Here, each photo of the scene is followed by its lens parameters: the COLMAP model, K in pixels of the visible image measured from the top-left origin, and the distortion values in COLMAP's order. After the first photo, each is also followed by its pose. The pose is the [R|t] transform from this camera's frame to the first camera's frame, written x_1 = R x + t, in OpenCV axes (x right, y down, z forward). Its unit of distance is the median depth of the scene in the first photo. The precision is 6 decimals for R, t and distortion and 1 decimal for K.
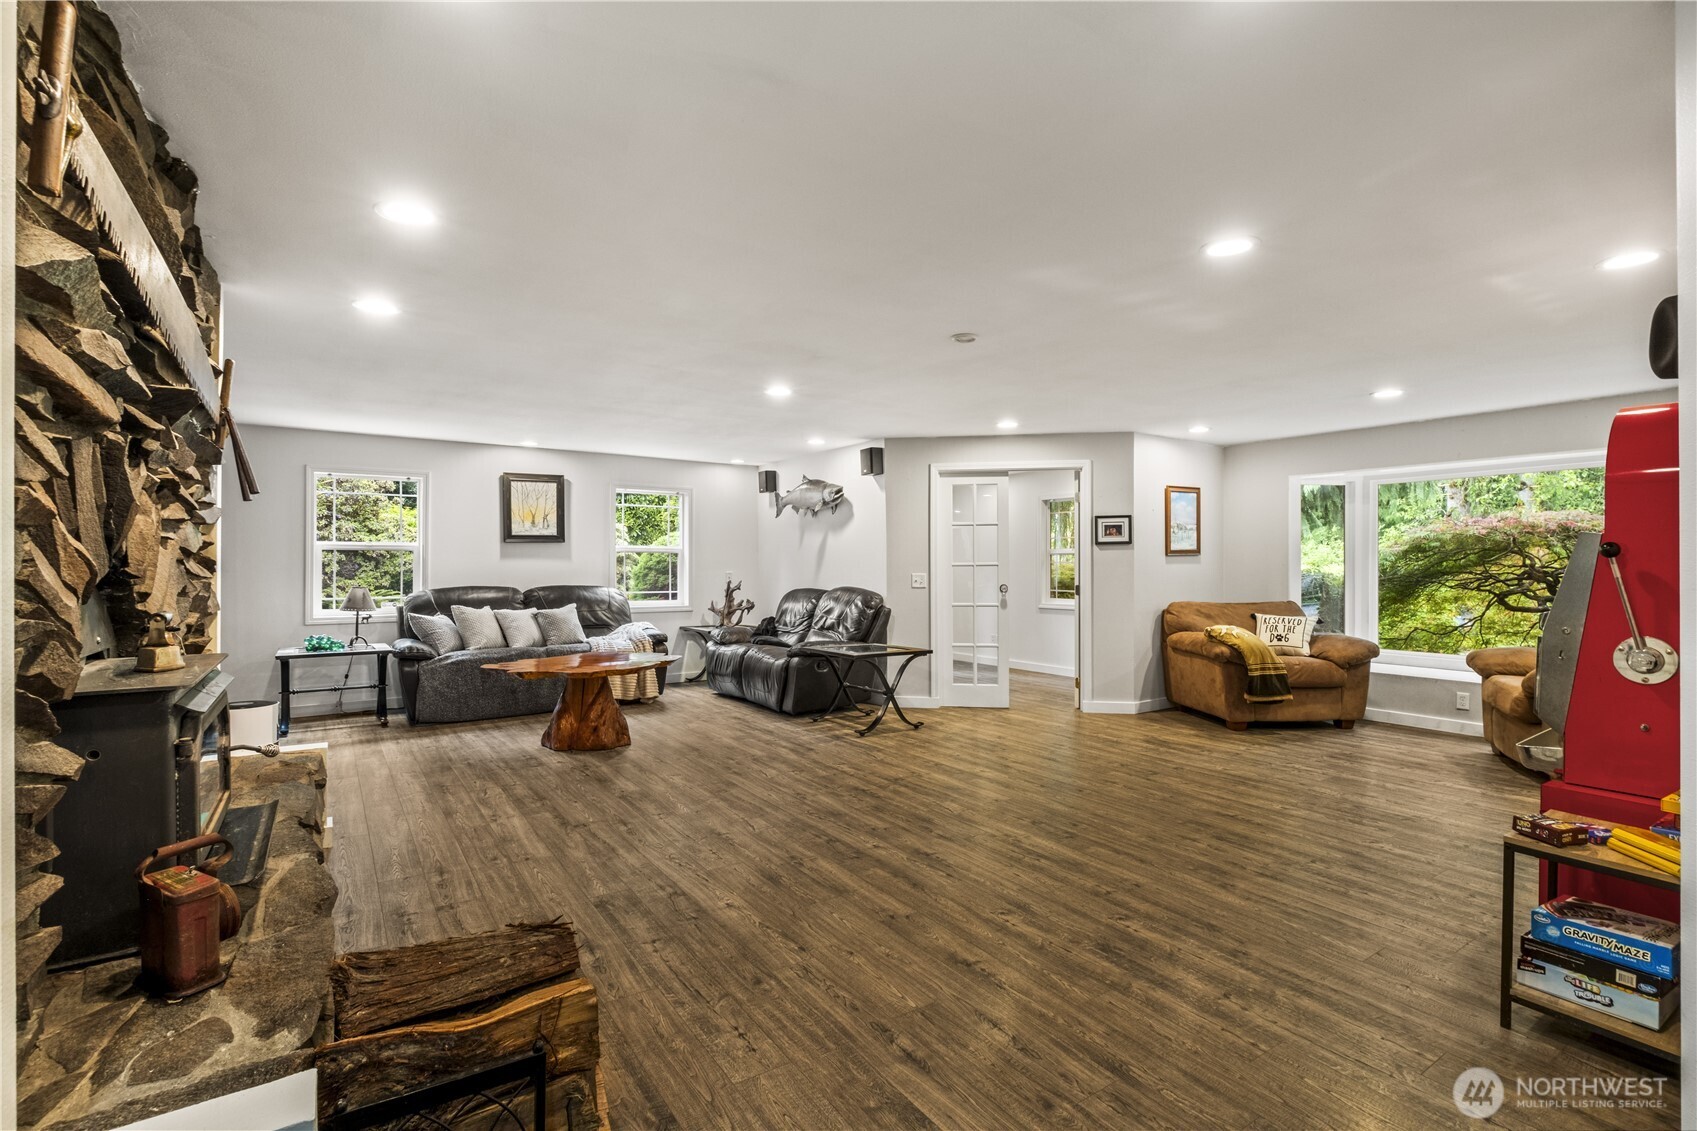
lens RADIAL K [[767.3, 0, 844.5], [0, 767.3, 562.9], [0, 0, 1]] dist [0.000991, 0.000031]
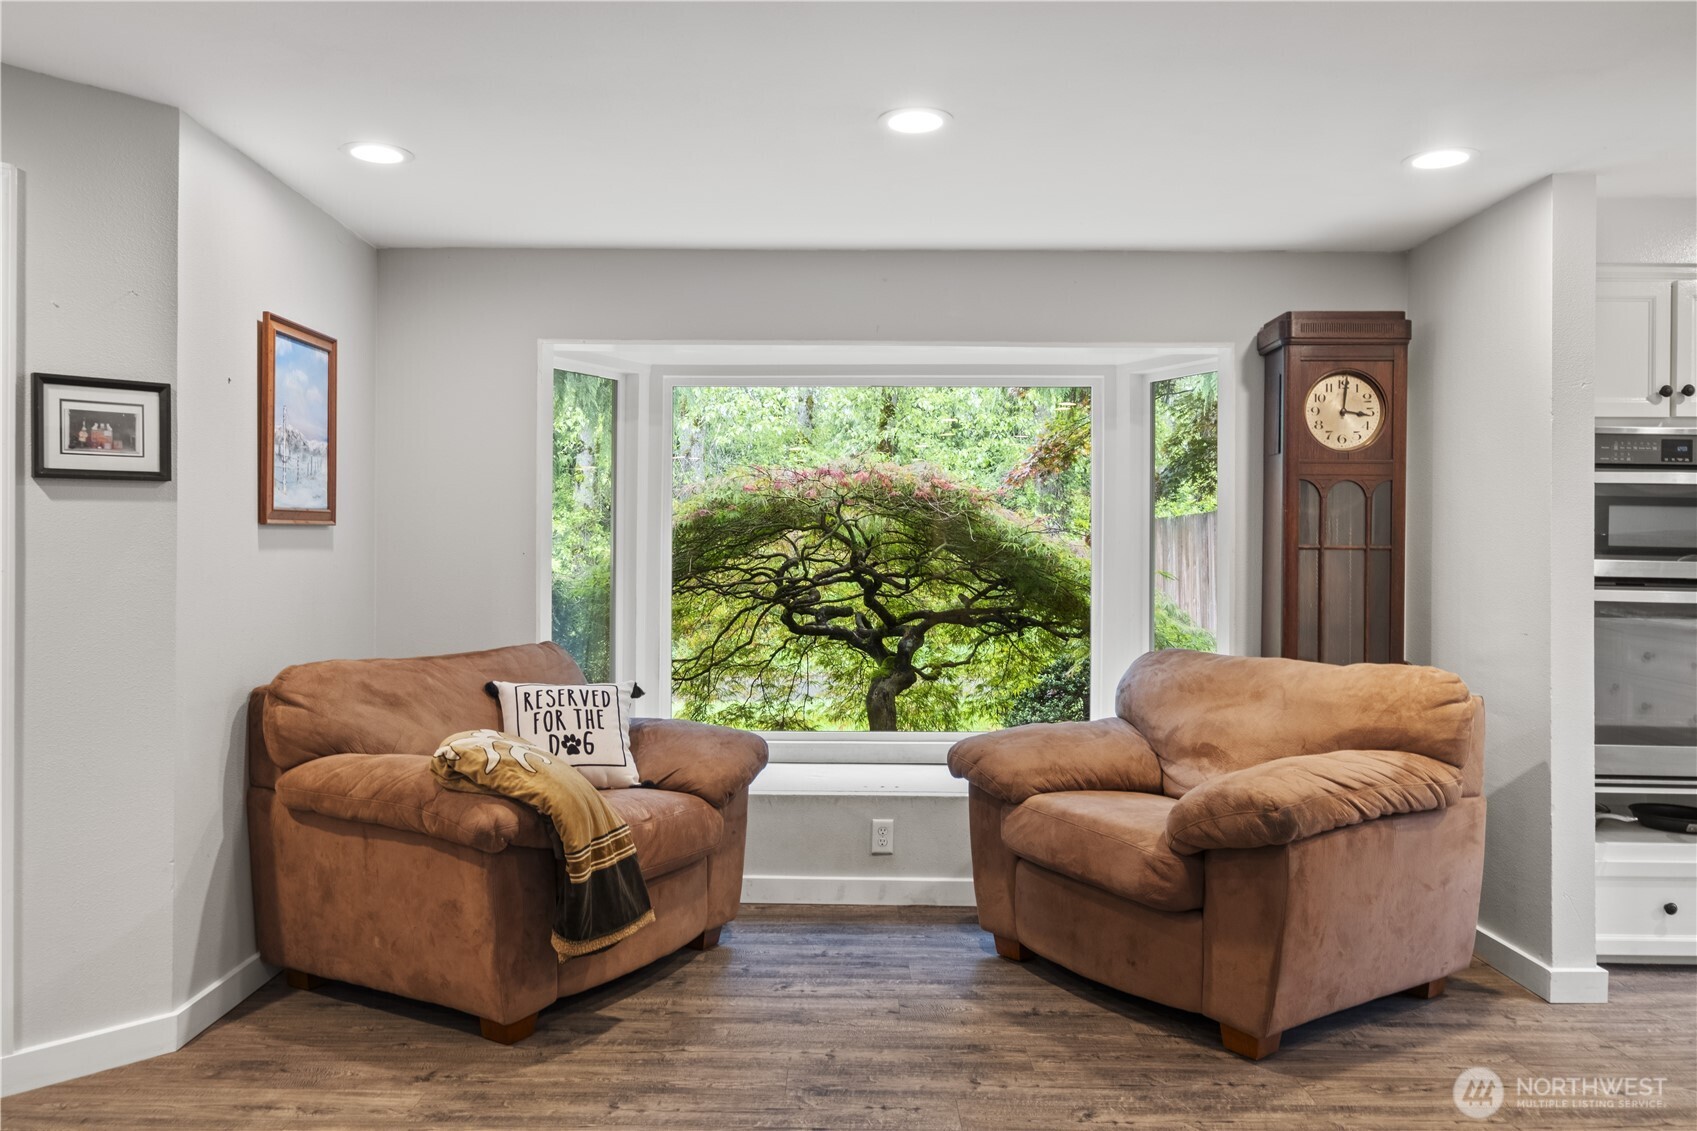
lens RADIAL K [[1246.1, 0, 844.5], [0, 1246.1, 553.6], [0, 0, 1]] dist [-0.000037, -0.000951]
pose [[0.562889, 0.006510, 0.826507, 0.125243], [-0.009530, 0.999954, -0.001385, 0.001591], [-0.826478, -0.007097, 0.562925, 0.525919]]
